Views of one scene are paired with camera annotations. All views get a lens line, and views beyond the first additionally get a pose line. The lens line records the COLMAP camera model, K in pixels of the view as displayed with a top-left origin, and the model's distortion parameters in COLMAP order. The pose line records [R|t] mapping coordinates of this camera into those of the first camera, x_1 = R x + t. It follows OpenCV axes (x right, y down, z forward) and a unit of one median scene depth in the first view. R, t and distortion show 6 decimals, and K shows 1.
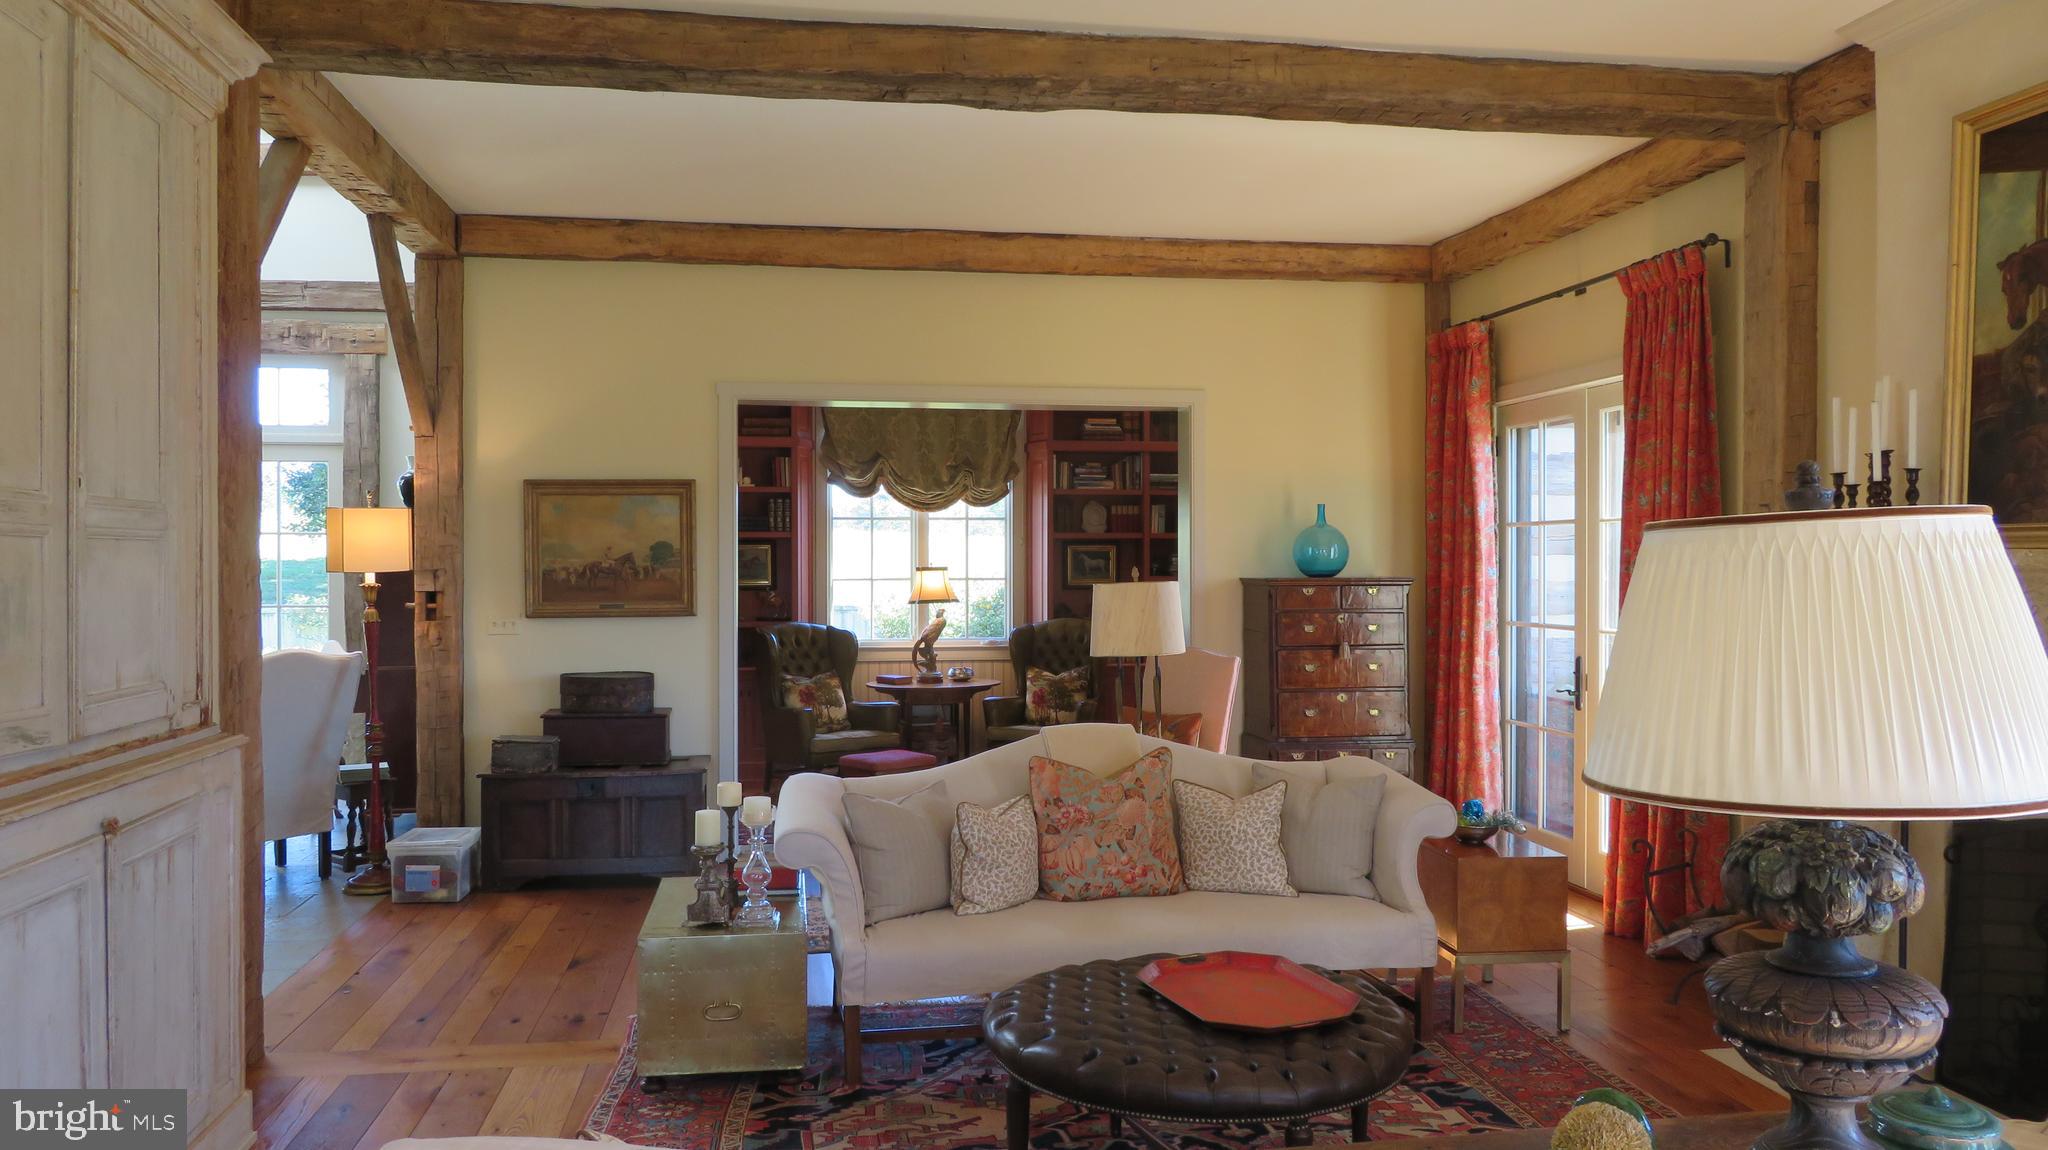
lens RADIAL K [[1493.0, 0, 1024.0], [0, 1493.0, 575.0], [0, 0, 1]] dist [-0.015585, 0.030717]
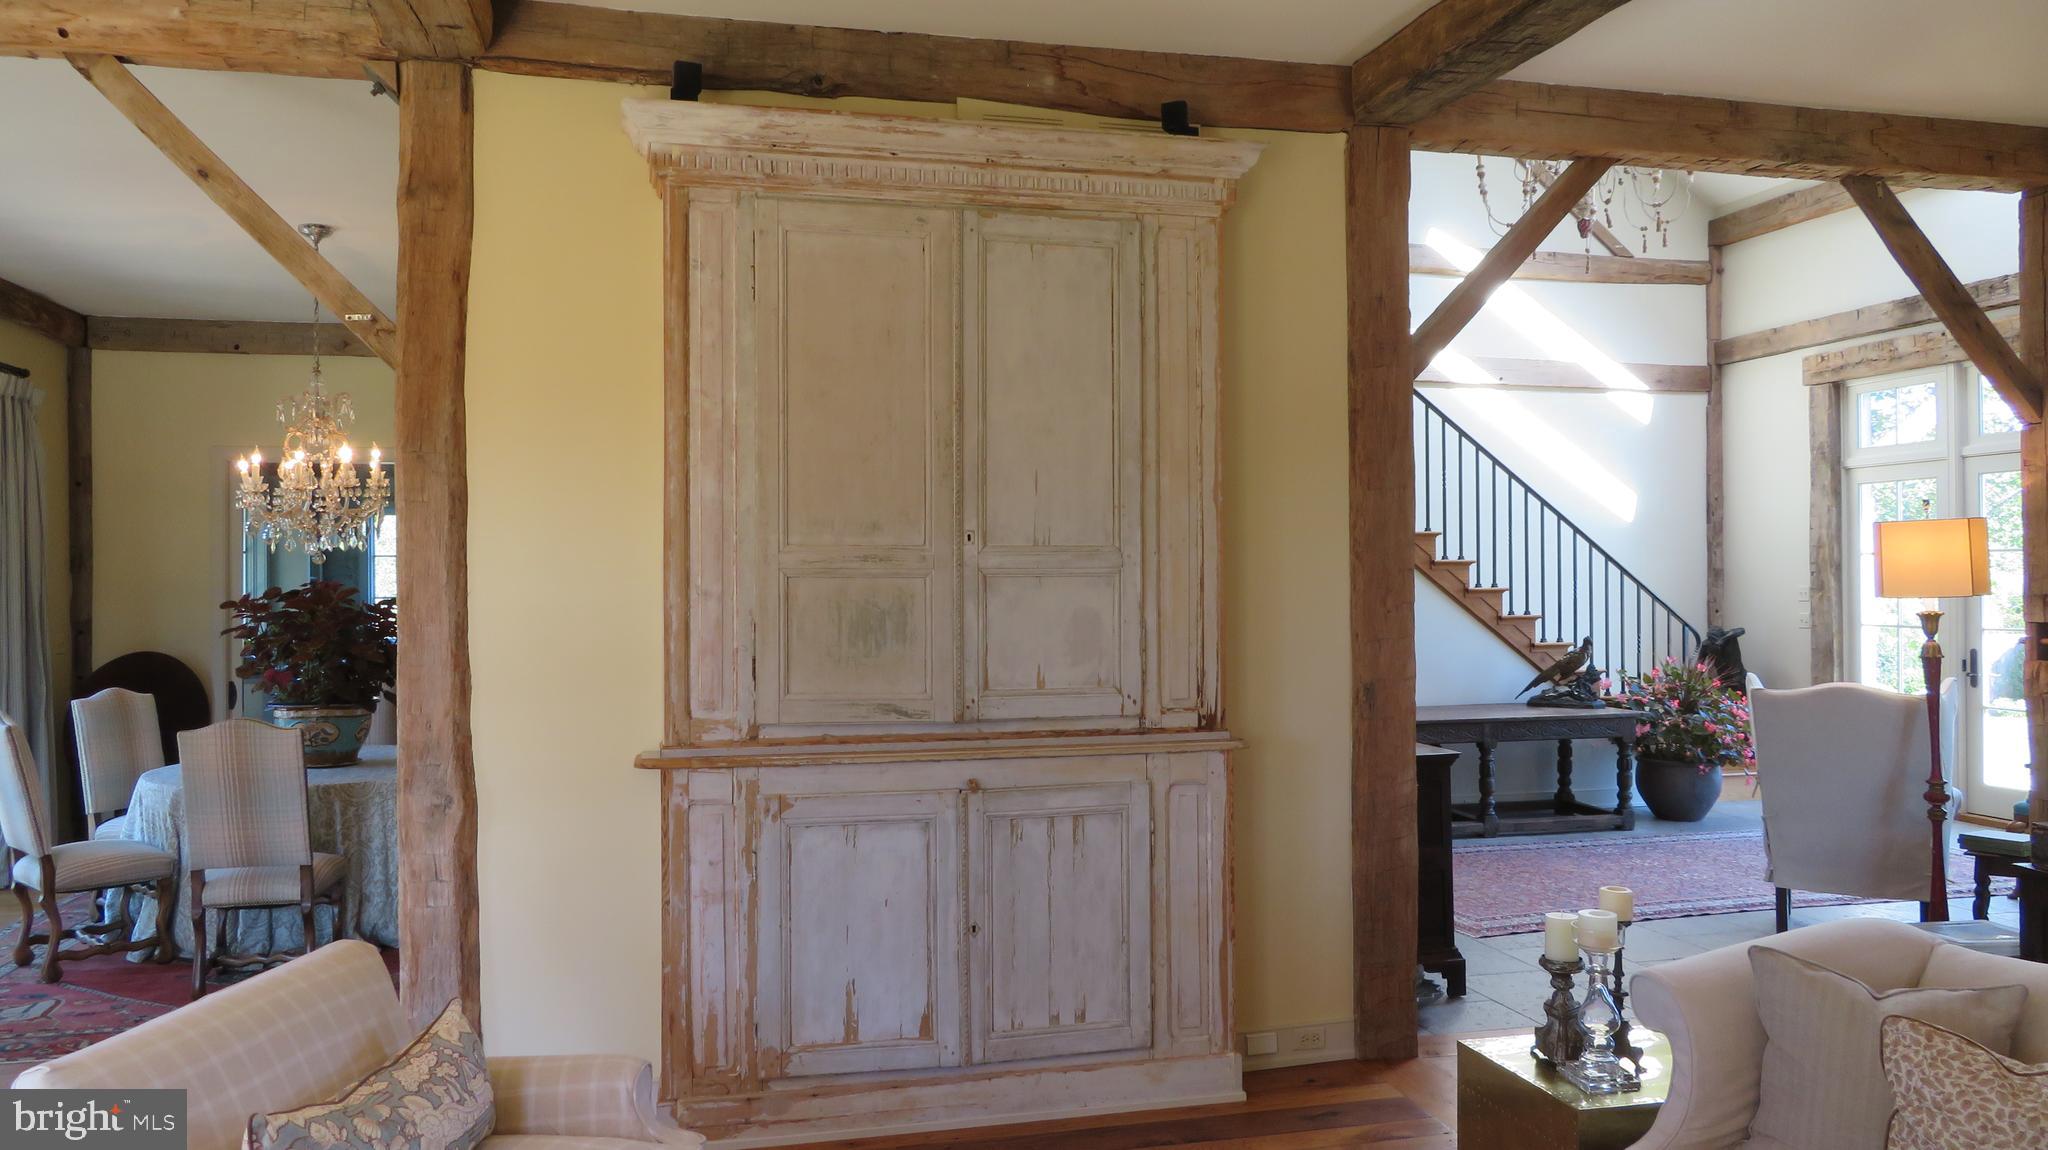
lens RADIAL K [[1474.7, 0, 1020.6], [0, 1474.7, 570.9], [0, 0, 1]] dist [-0.005647, 0.001498]
pose [[0.068923, -0.008806, -0.997583, 0.758249], [-0.001714, 0.999959, -0.008945, -0.018031], [0.997621, 0.002326, 0.068905, 0.954226]]
